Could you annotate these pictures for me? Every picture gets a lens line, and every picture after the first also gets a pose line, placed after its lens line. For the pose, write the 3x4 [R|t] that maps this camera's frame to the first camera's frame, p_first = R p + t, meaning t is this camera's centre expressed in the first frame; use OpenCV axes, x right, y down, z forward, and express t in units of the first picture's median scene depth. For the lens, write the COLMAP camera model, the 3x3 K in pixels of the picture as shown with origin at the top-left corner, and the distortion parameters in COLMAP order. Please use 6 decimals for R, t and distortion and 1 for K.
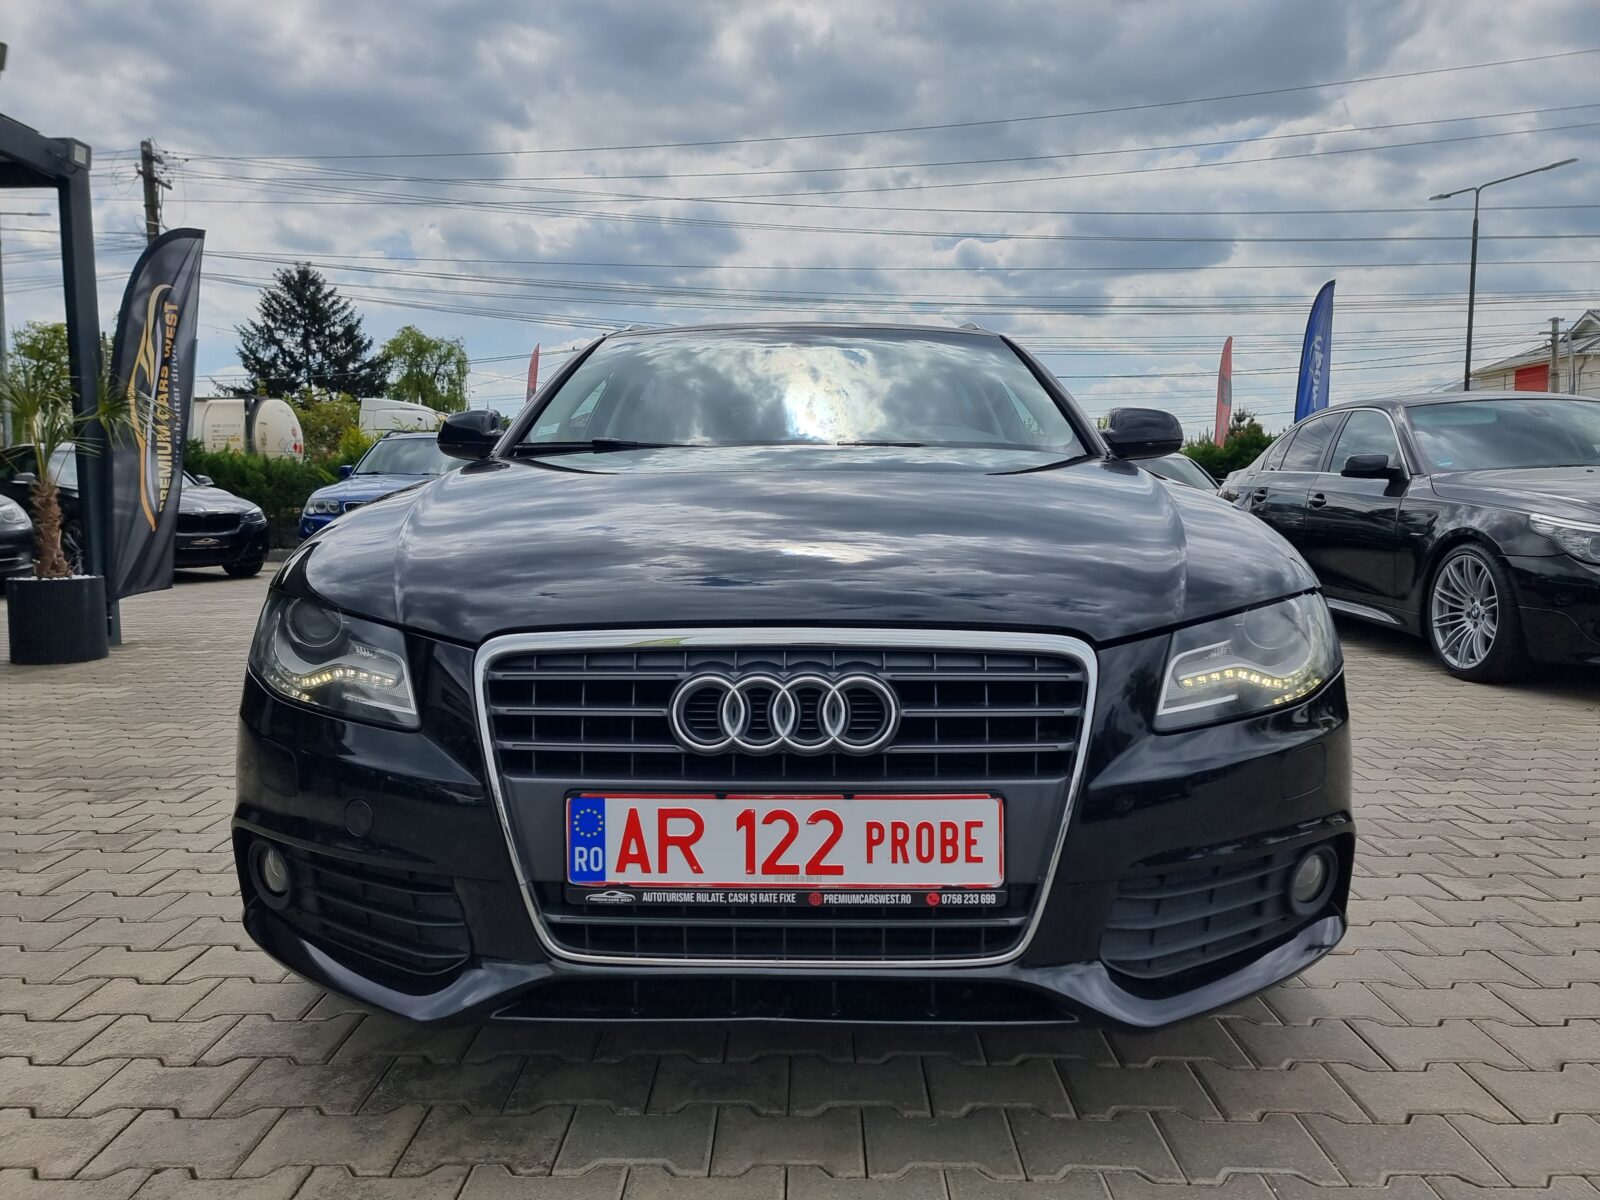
lens RADIAL K [[1123.4, 0, 800.0], [0, 1123.4, 600.0], [0, 0, 1]] dist [0.075428, -0.066349]
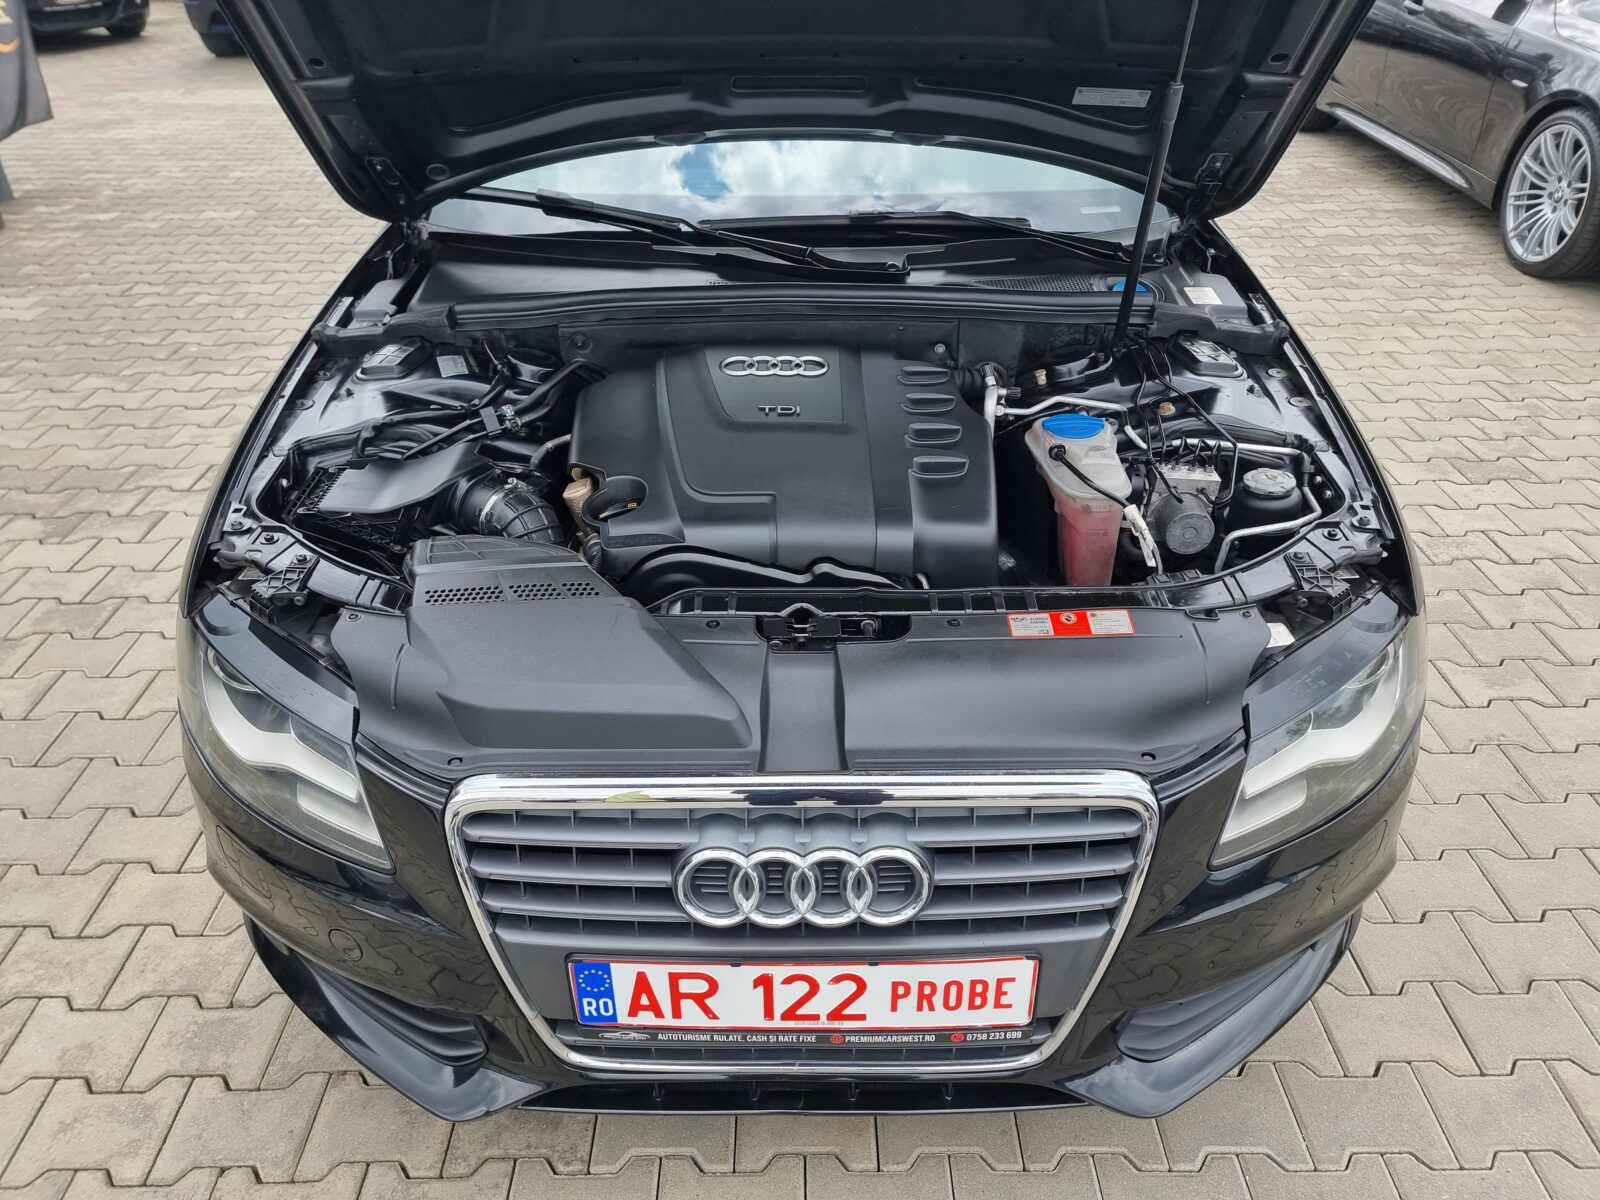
lens RADIAL K [[1117.0, 0, 809.8], [0, 1117.0, 627.4], [0, 0, 1]] dist [0.089012, -0.085452]
pose [[0.999769, -0.011340, 0.018267, -0.022634], [0.000936, 0.871770, 0.489915, -0.507215], [-0.021480, -0.489785, 0.871579, 0.321349]]
